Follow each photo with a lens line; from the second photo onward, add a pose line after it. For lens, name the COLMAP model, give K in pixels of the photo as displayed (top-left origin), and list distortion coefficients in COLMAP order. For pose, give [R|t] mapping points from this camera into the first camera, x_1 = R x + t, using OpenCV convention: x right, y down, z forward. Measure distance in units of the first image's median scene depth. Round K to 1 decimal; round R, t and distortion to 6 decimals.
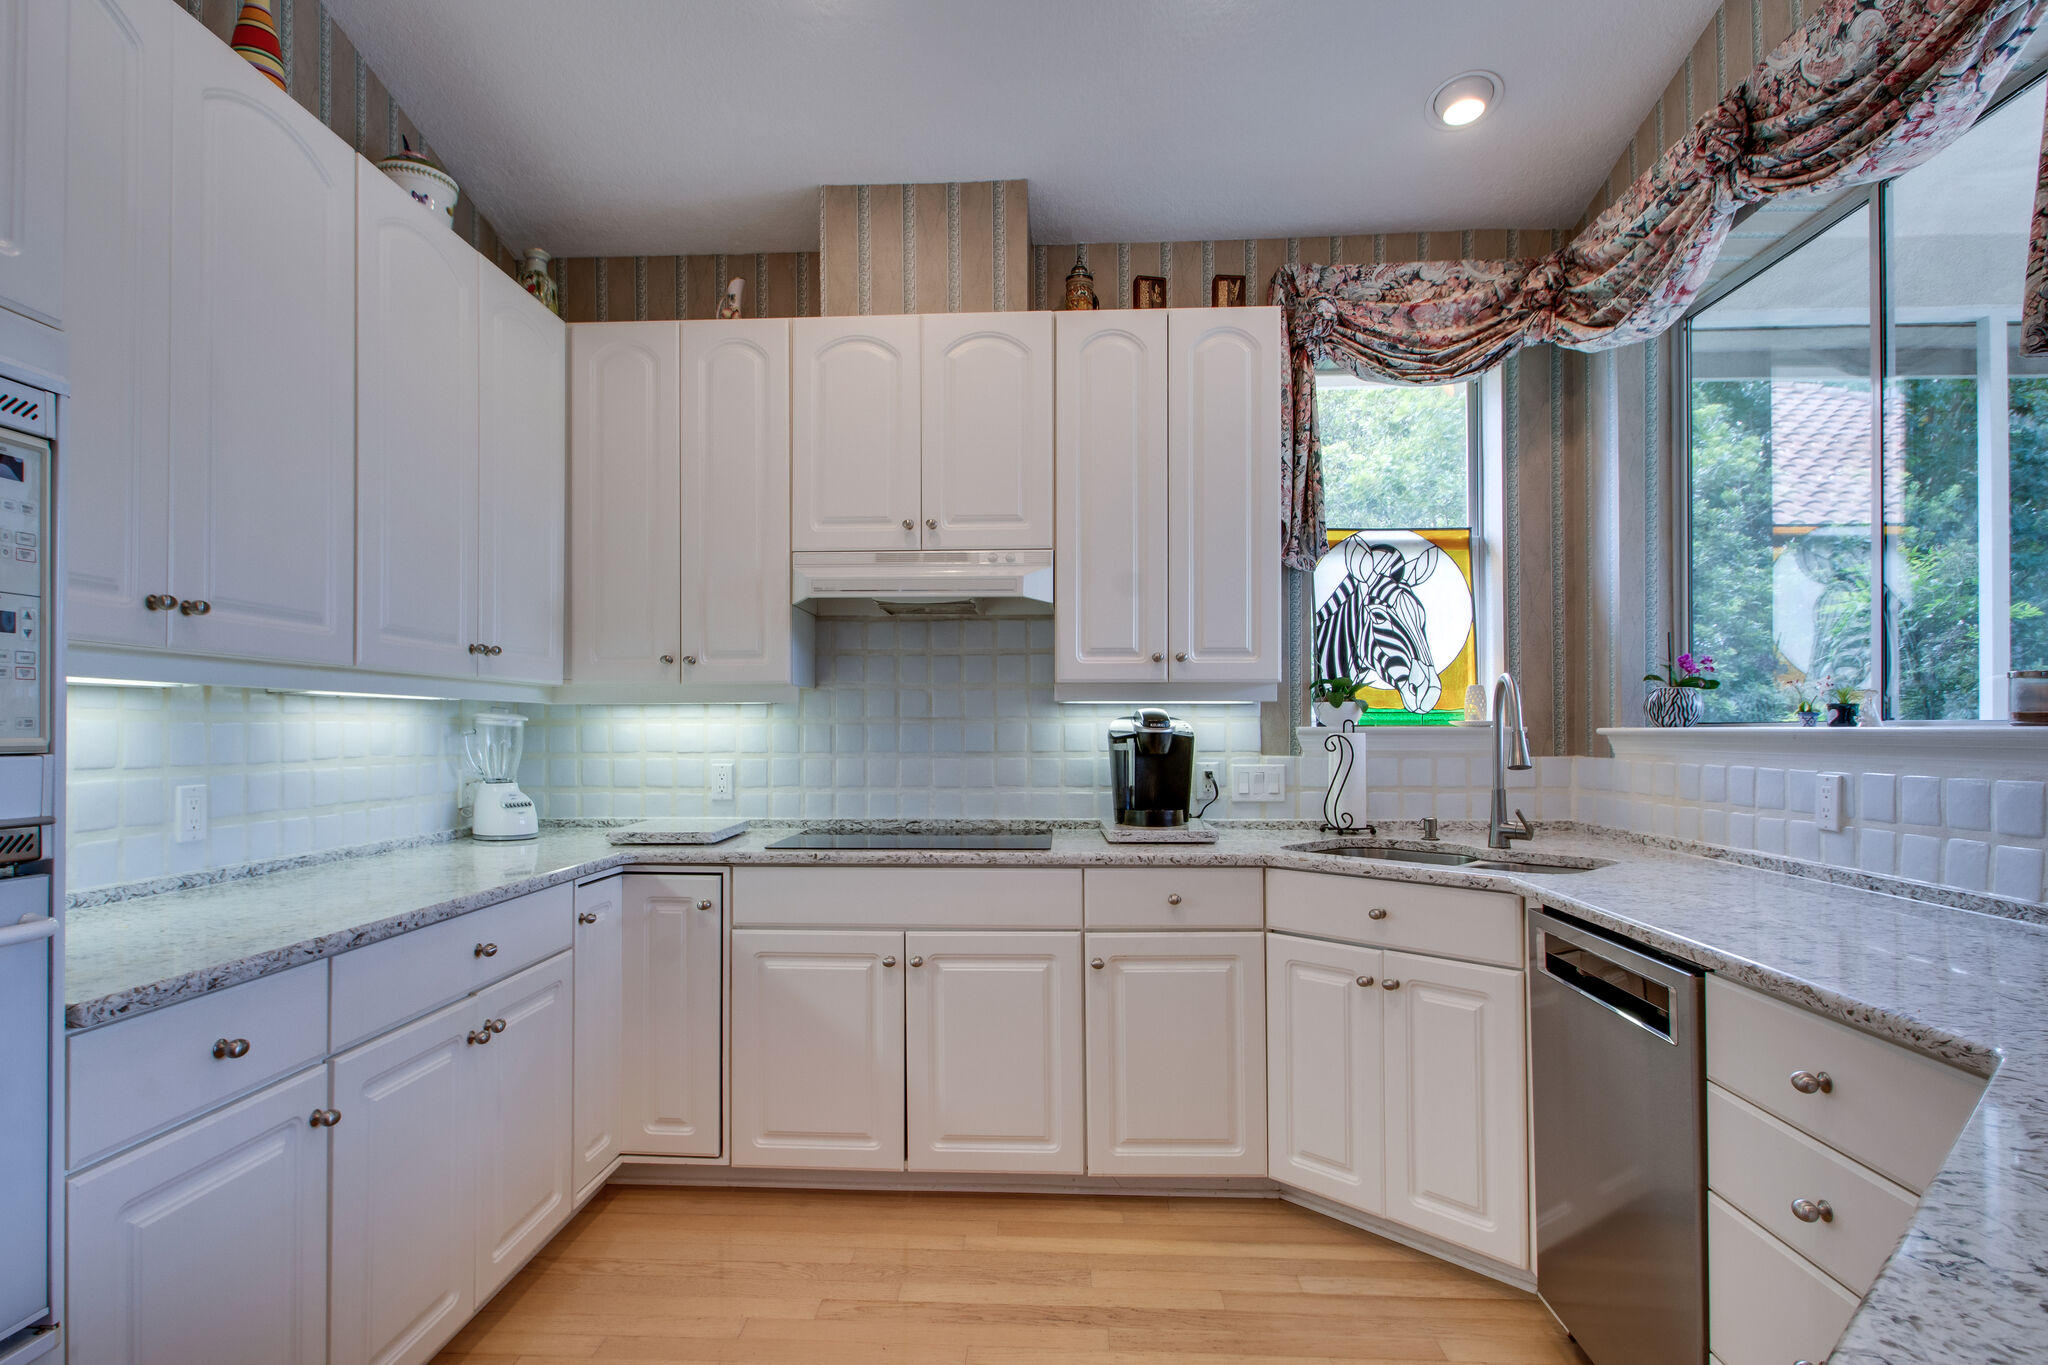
lens RADIAL K [[1077.4, 0, 1000.0], [0, 1077.4, 724.0], [0, 0, 1]] dist [0.005511, -0.004905]
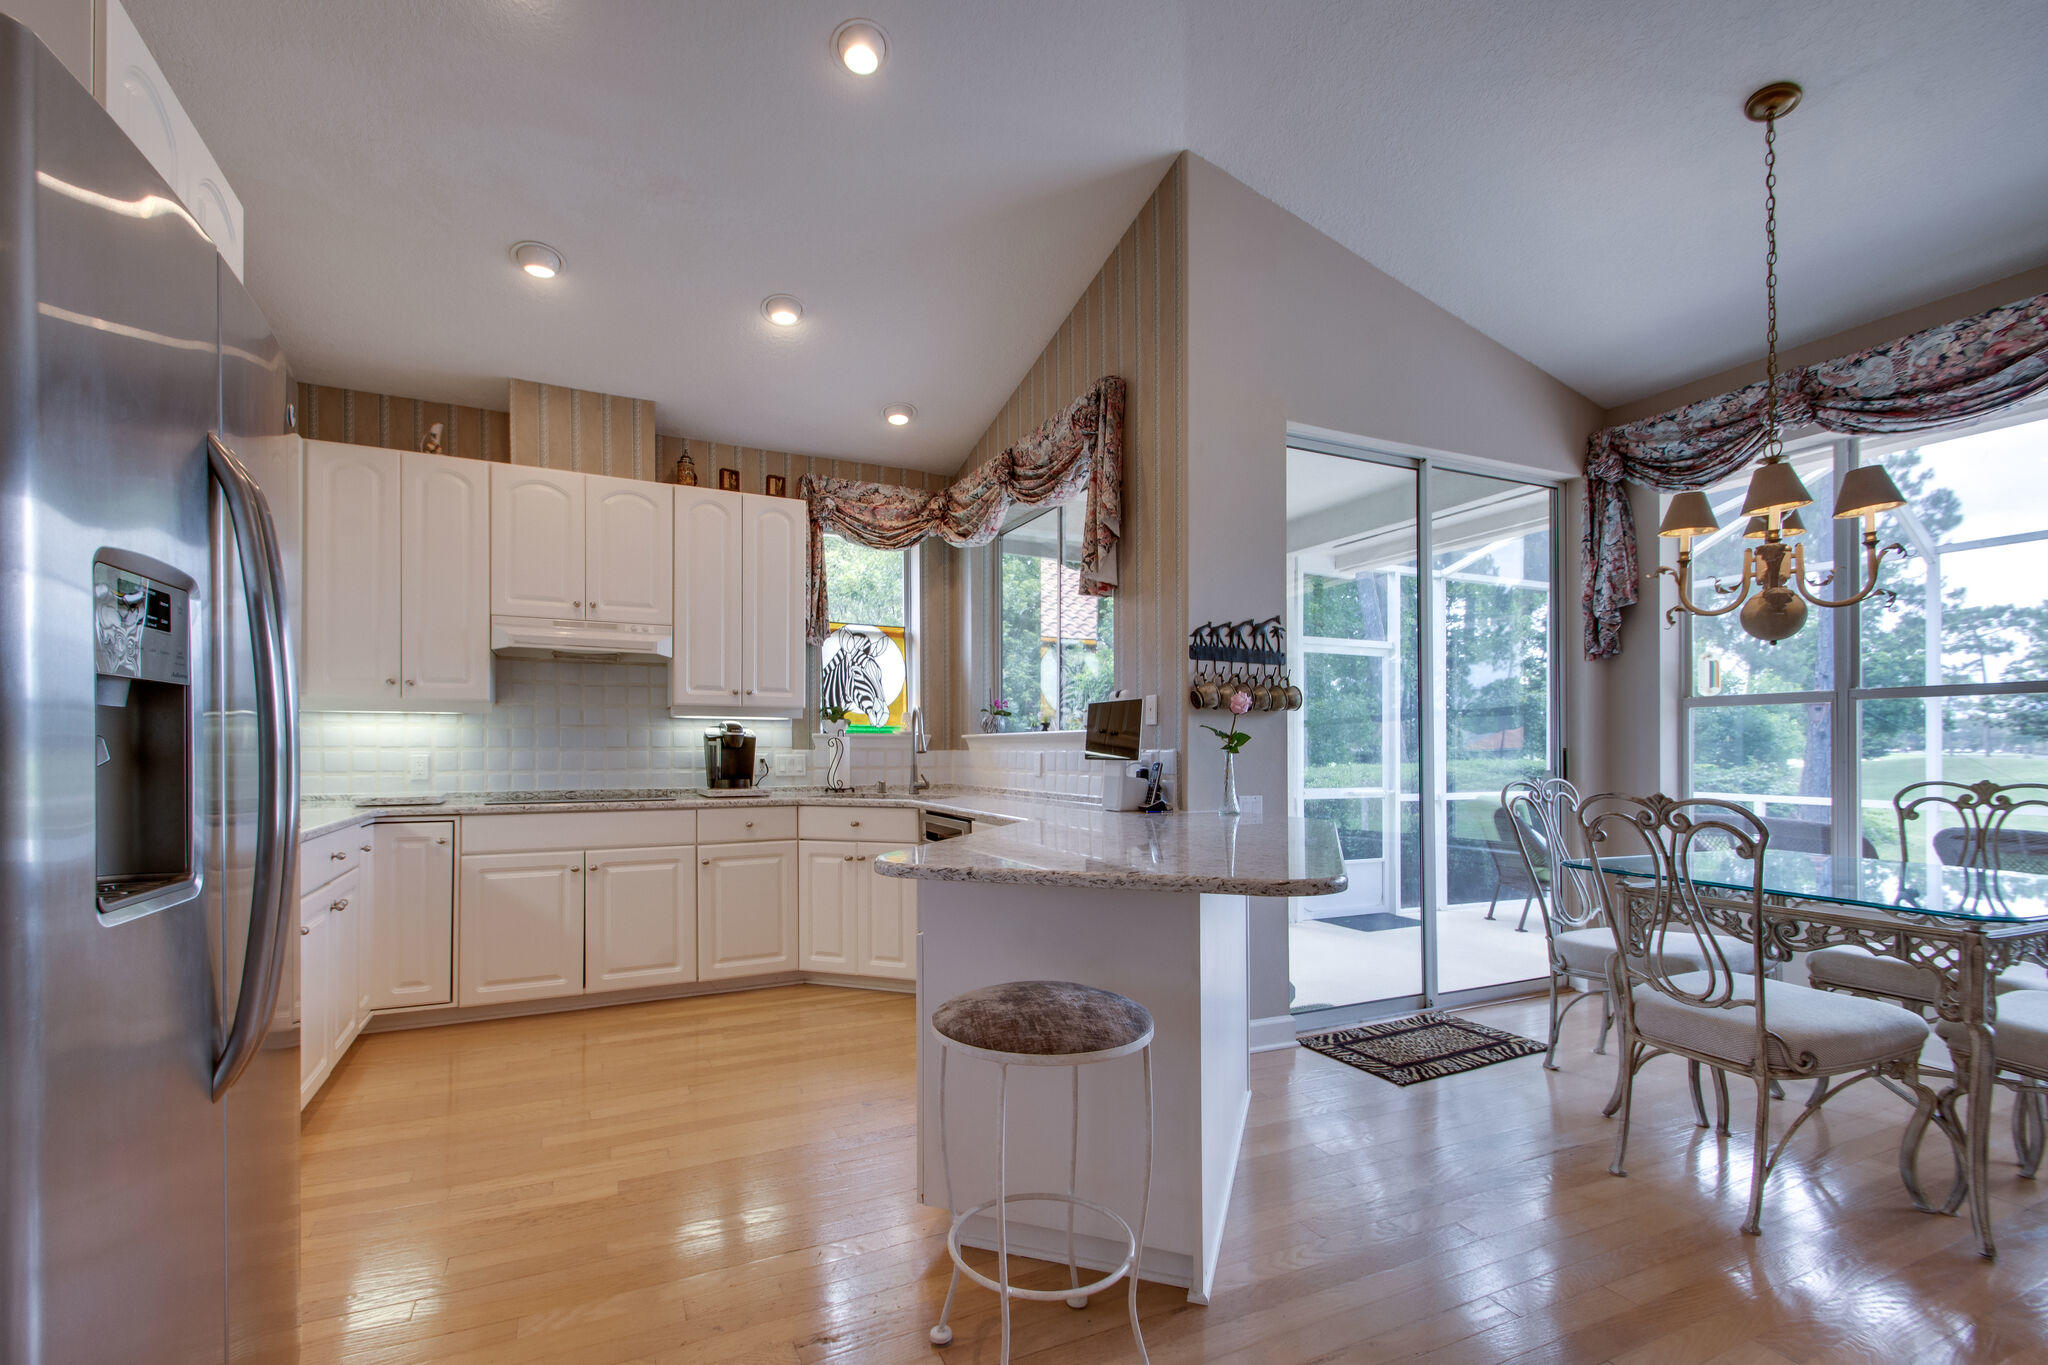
lens RADIAL K [[899.2, 0, 996.3], [0, 899.2, 748.5], [0, 0, 1]] dist [0.020564, -0.007346]
pose [[0.883044, 0.003540, 0.469278, -0.160078], [-0.005199, 0.999984, 0.002240, 0.023773], [-0.469262, -0.004418, 0.883048, -0.473112]]
